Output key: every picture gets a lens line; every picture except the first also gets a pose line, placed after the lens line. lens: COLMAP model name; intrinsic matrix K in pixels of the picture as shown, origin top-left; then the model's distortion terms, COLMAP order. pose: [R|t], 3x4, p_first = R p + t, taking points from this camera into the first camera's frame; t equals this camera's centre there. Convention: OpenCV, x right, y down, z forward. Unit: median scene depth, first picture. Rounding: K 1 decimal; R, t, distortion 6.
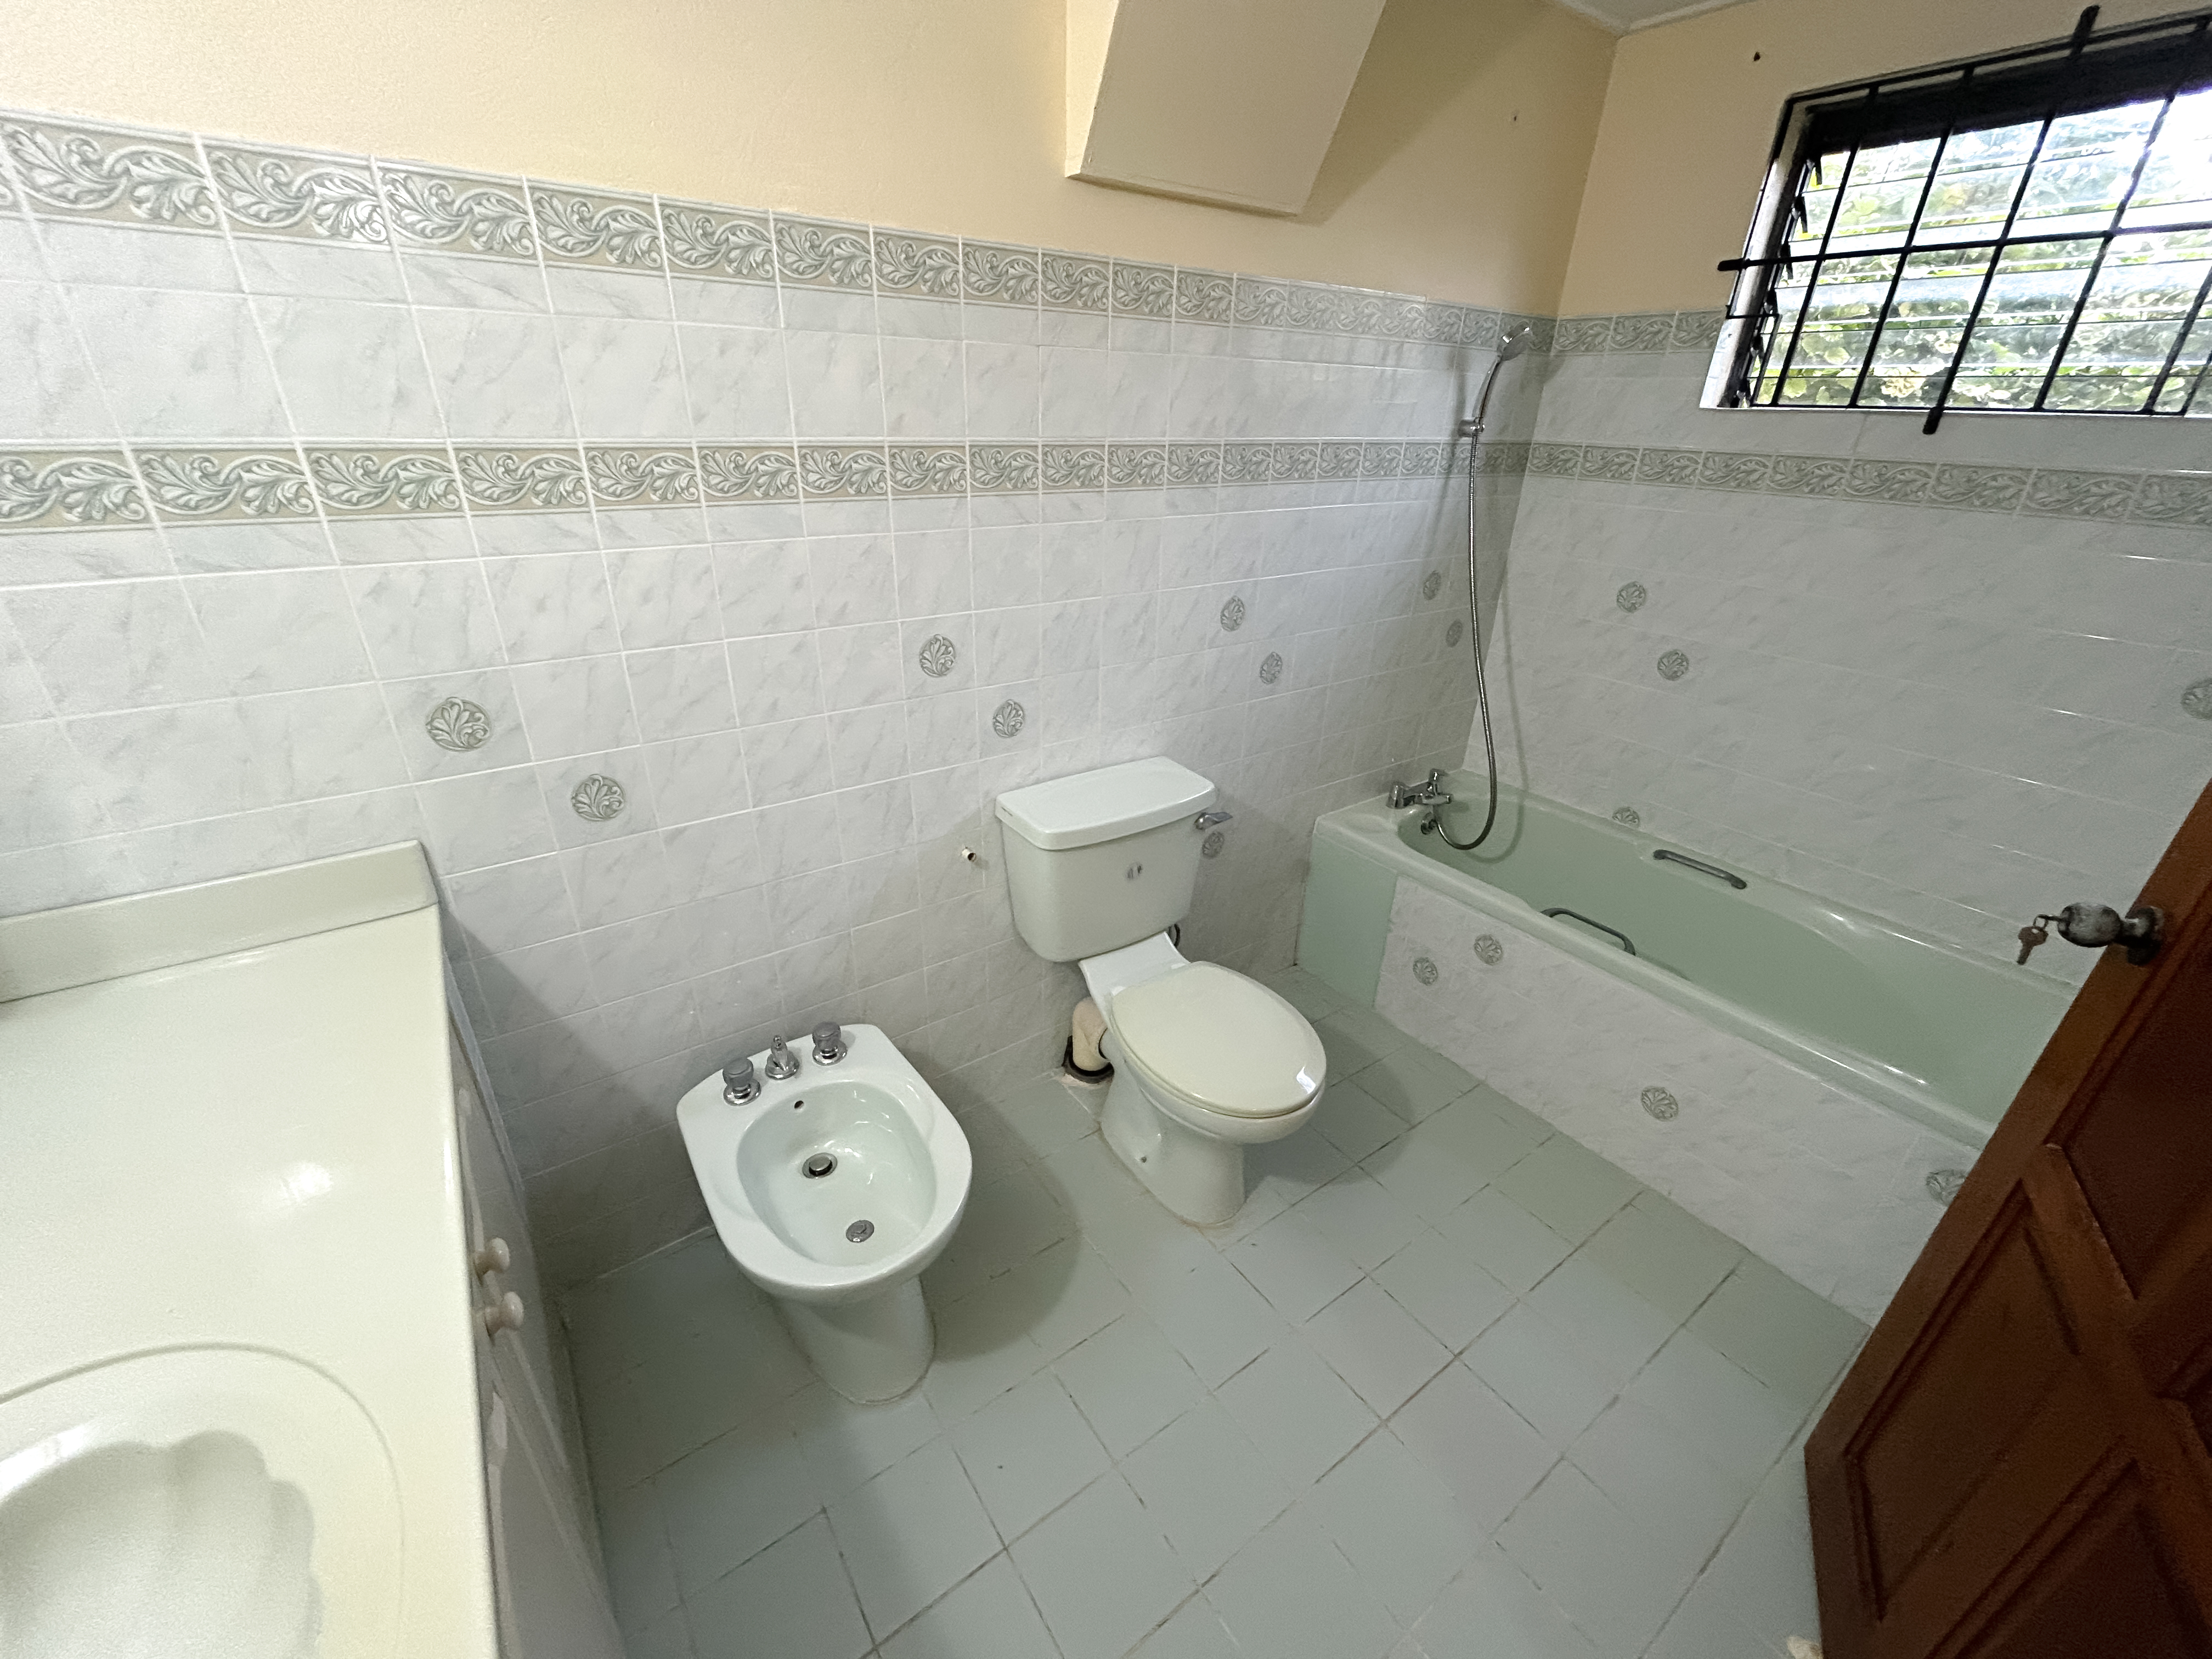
lens RADIAL K [[891.3, 0, 1106.0], [0, 891.3, 829.5], [0, 0, 1]] dist [-0.000105, -0.000328]
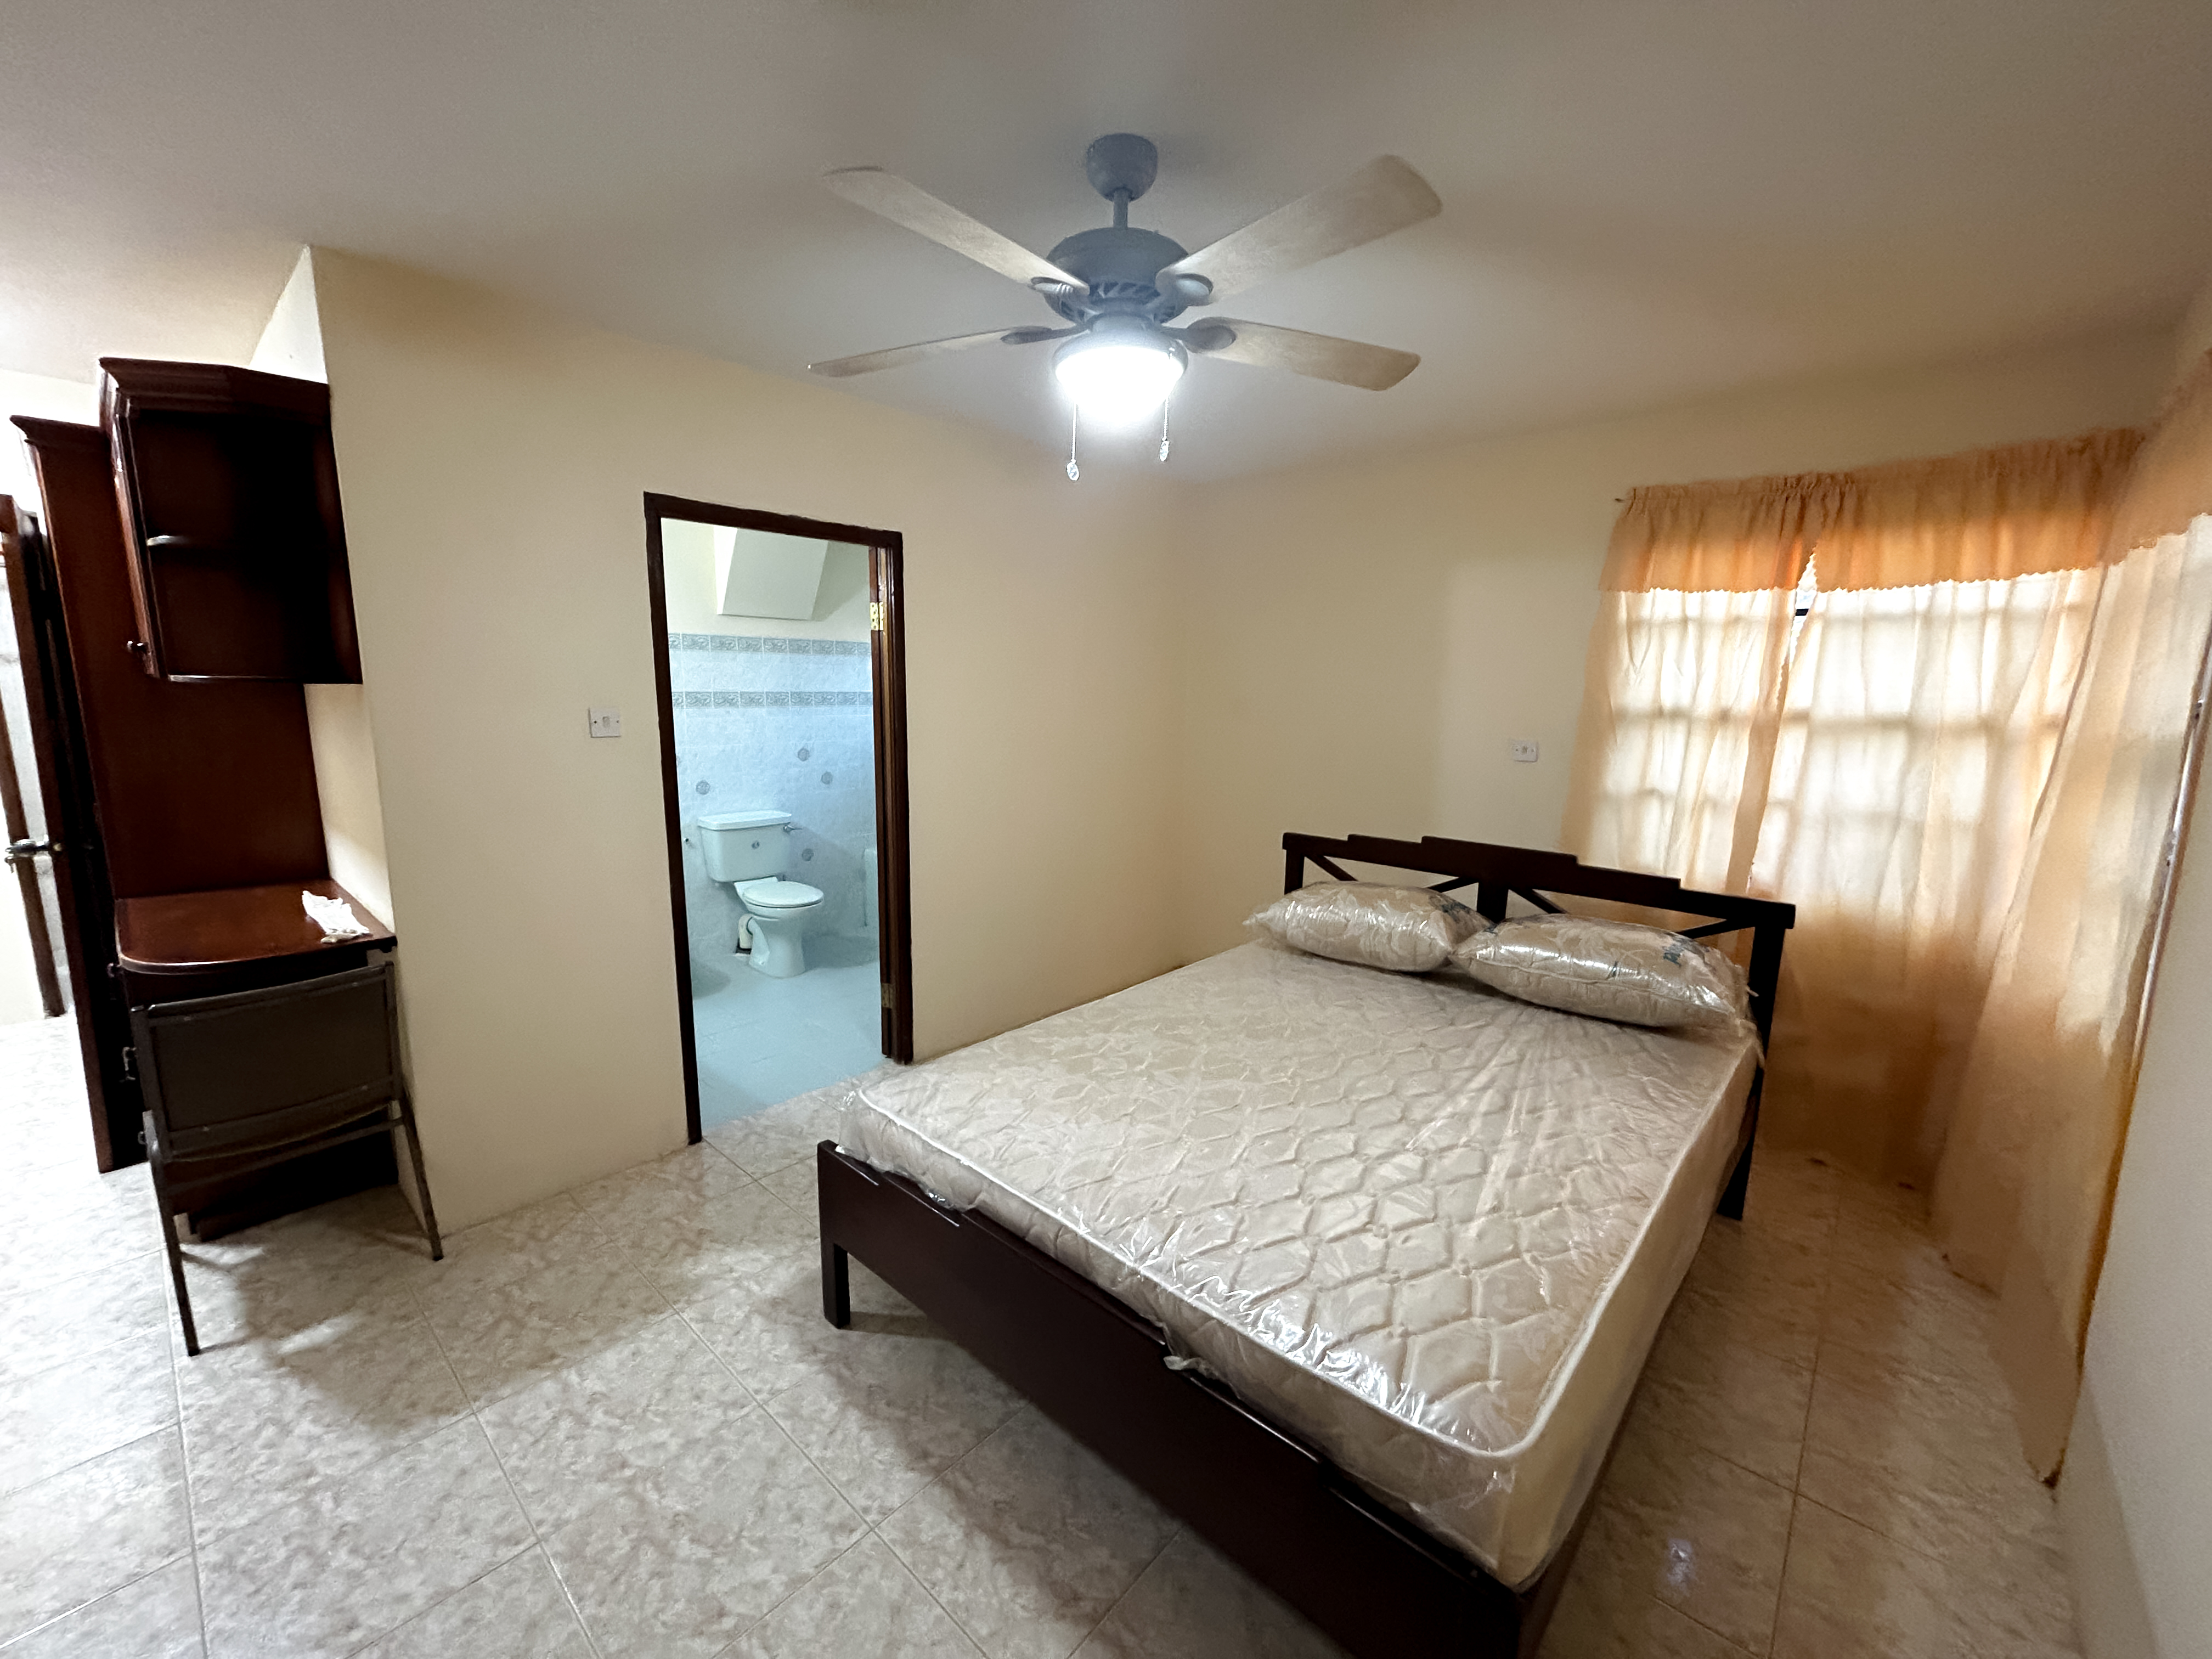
lens RADIAL K [[891.3, 0, 1106.0], [0, 891.3, 829.5], [0, 0, 1]] dist [-0.000105, -0.000328]
pose [[0.976815, -0.040062, 0.210303, 0.472575], [0.095745, 0.960369, -0.261771, 0.760555], [-0.191482, 0.275837, 0.941939, -1.603156]]
